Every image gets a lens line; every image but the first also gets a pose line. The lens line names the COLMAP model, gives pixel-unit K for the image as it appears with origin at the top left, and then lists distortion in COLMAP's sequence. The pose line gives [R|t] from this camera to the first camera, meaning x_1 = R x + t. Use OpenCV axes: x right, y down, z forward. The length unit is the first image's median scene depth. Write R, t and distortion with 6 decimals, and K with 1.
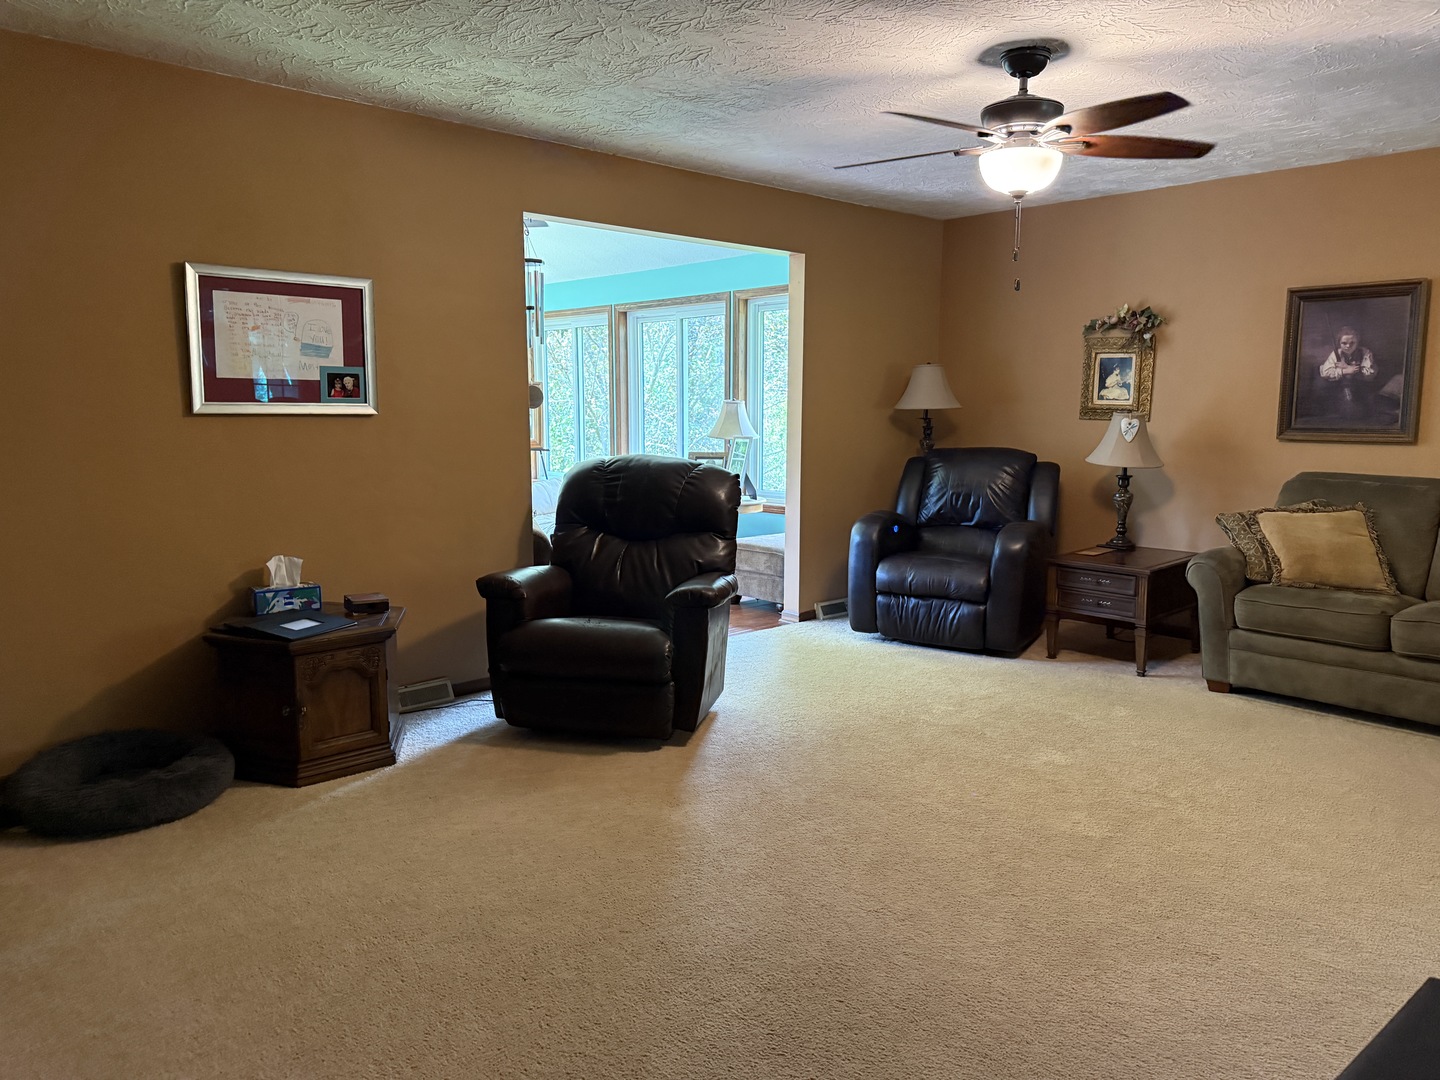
lens RADIAL K [[999.9, 0, 727.4], [0, 999.9, 541.4], [0, 0, 1]] dist [0.073817, -0.116836]
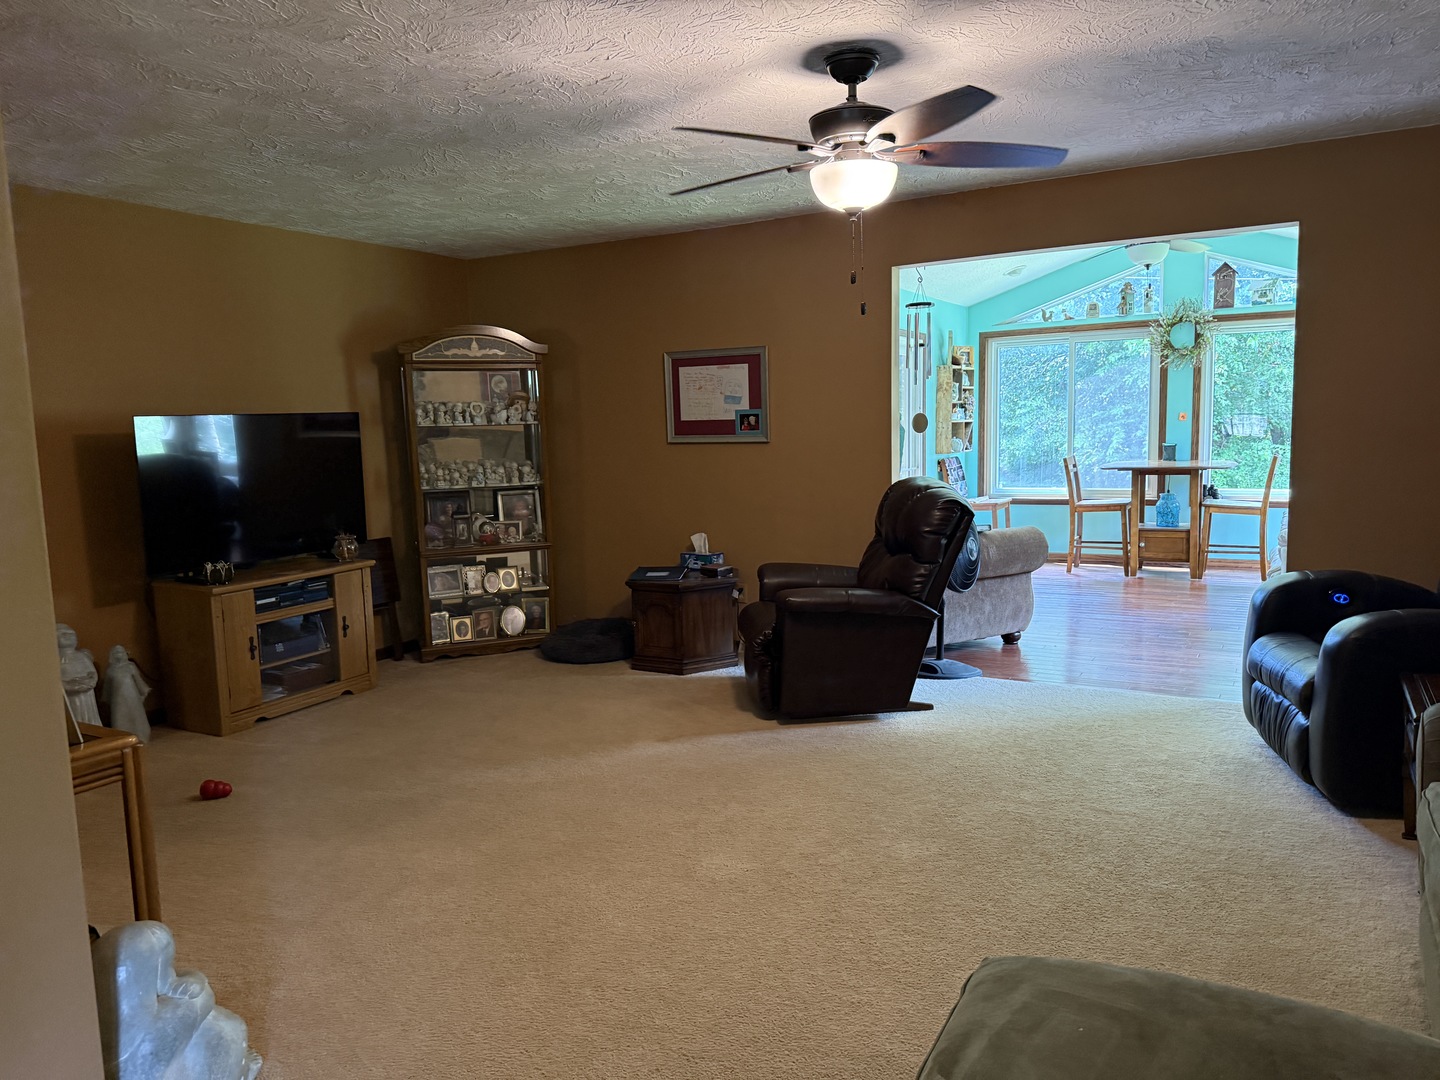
lens RADIAL K [[999.9, 0, 727.4], [0, 999.9, 541.4], [0, 0, 1]] dist [0.073817, -0.116836]
pose [[0.300677, 0.099230, -0.948550, 0.841627], [-0.098951, 0.992451, 0.072457, -0.072298], [0.948579, 0.072074, 0.308226, 0.455530]]
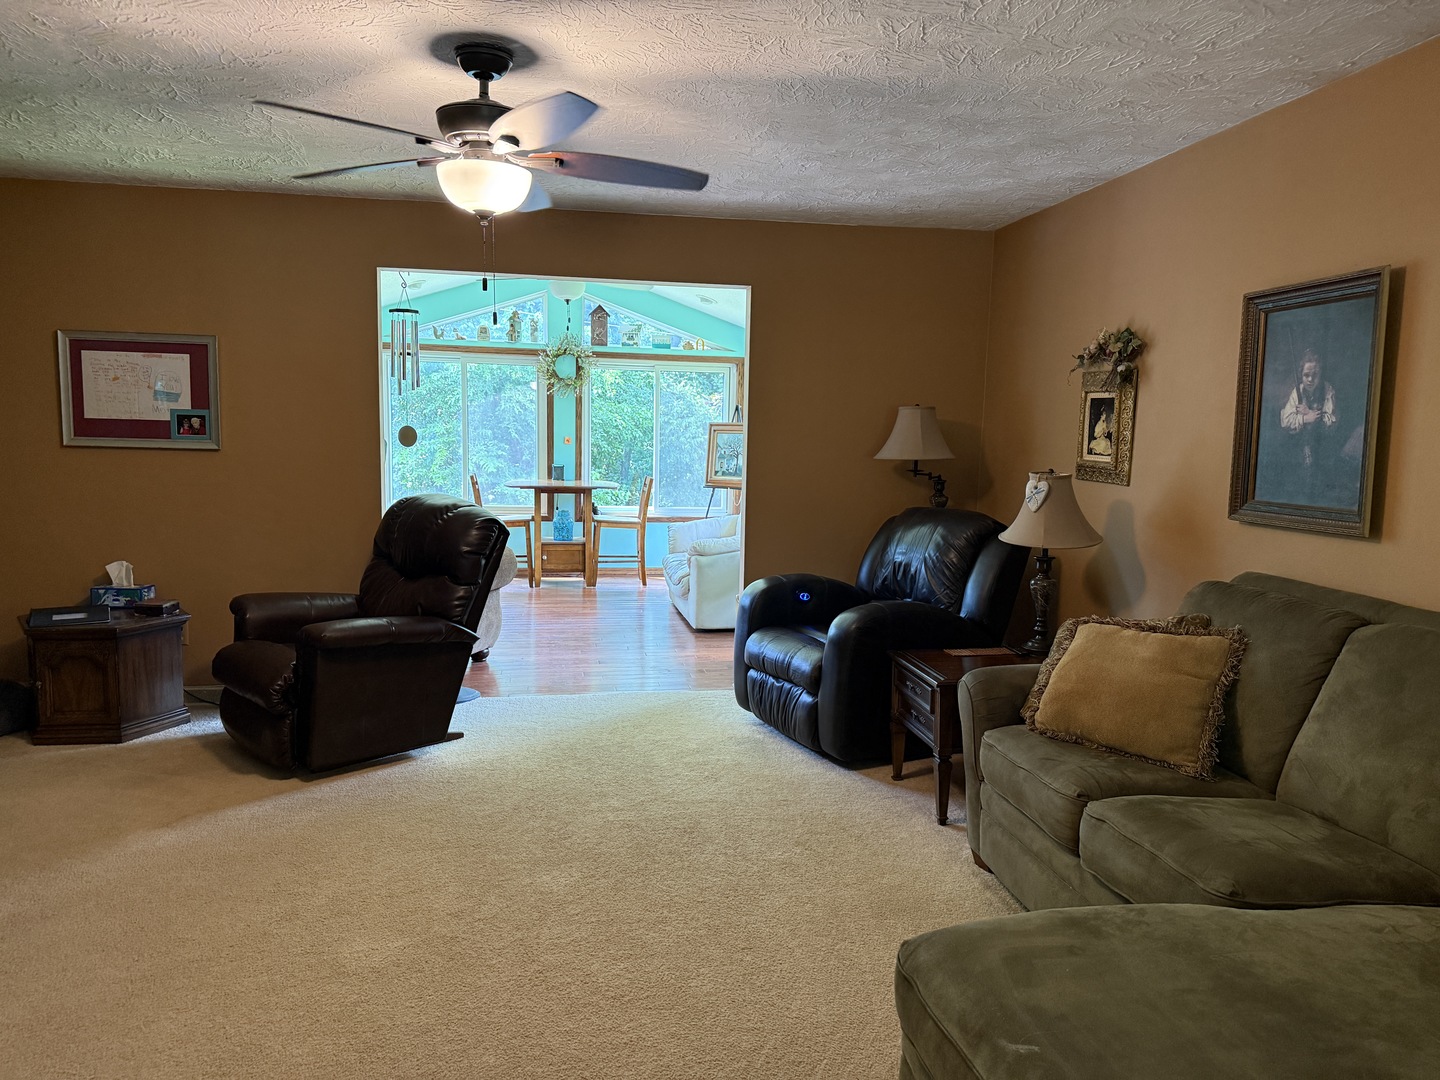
lens RADIAL K [[996.9, 0, 726.1], [0, 996.9, 541.3], [0, 0, 1]] dist [0.133475, -0.202473]
pose [[0.836451, 0.072862, -0.543177, 0.692171], [-0.093141, 0.995604, -0.009880, -0.054216], [0.540069, 0.058856, 0.839560, 0.284260]]
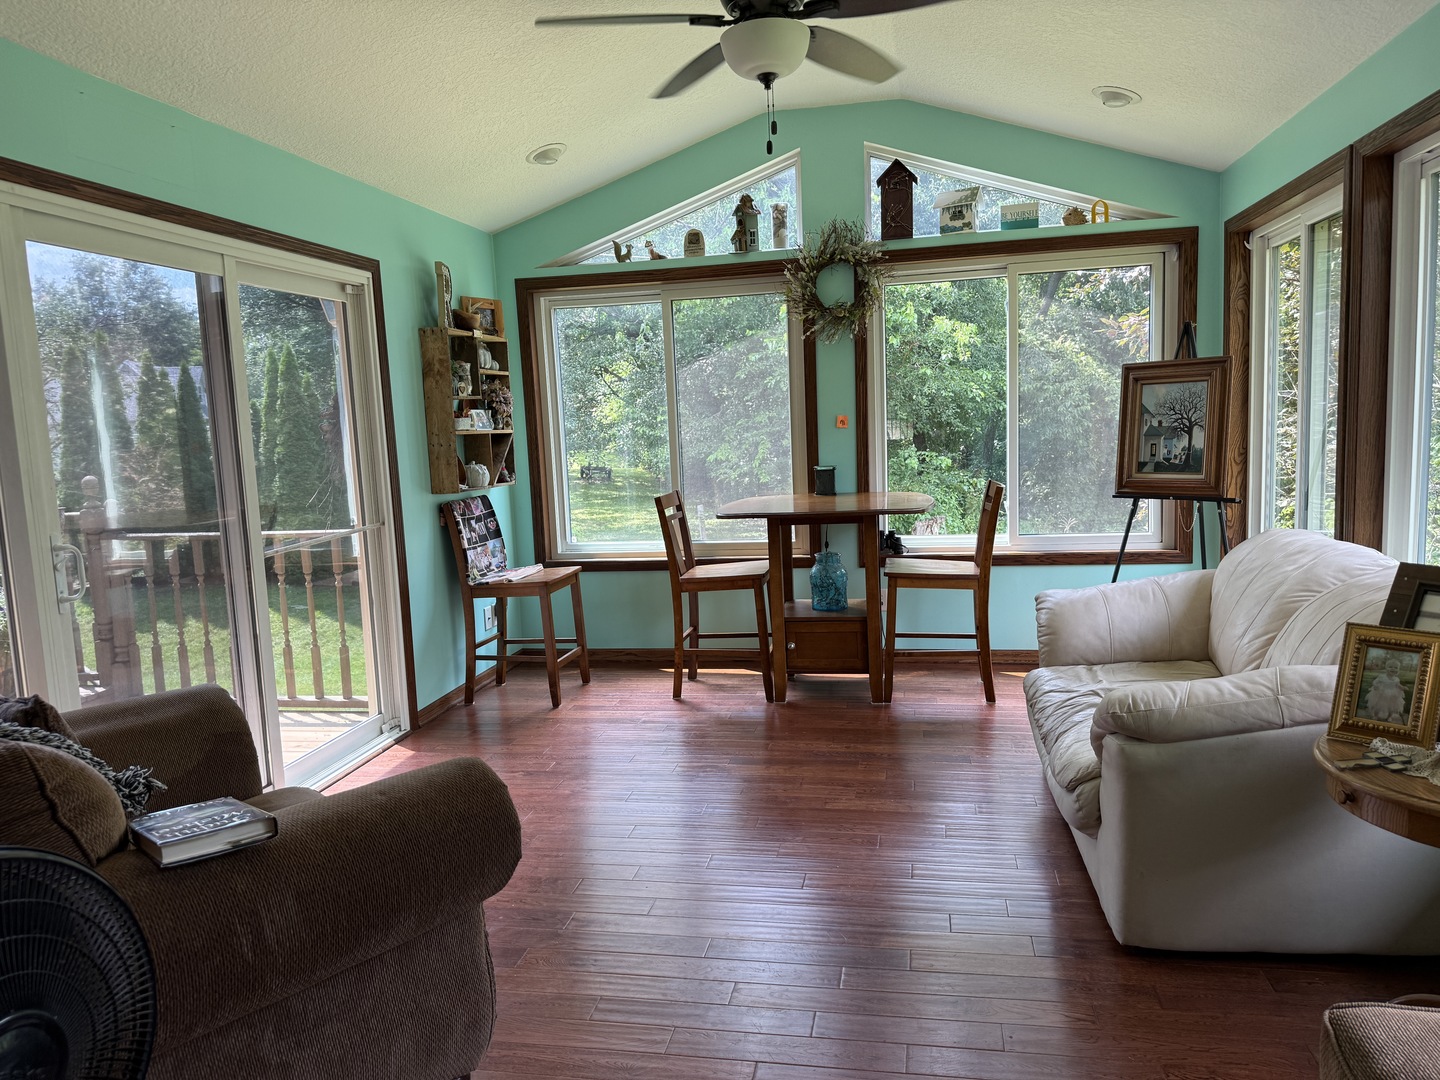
lens RADIAL K [[1001.3, 0, 718.9], [0, 1001.3, 547.1], [0, 0, 1]] dist [0.073734, -0.103713]
pose [[0.583314, 0.072720, -0.808985, 0.129862], [-0.065234, 0.996961, 0.042580, -0.148641], [0.809623, 0.027936, 0.586285, 1.054096]]
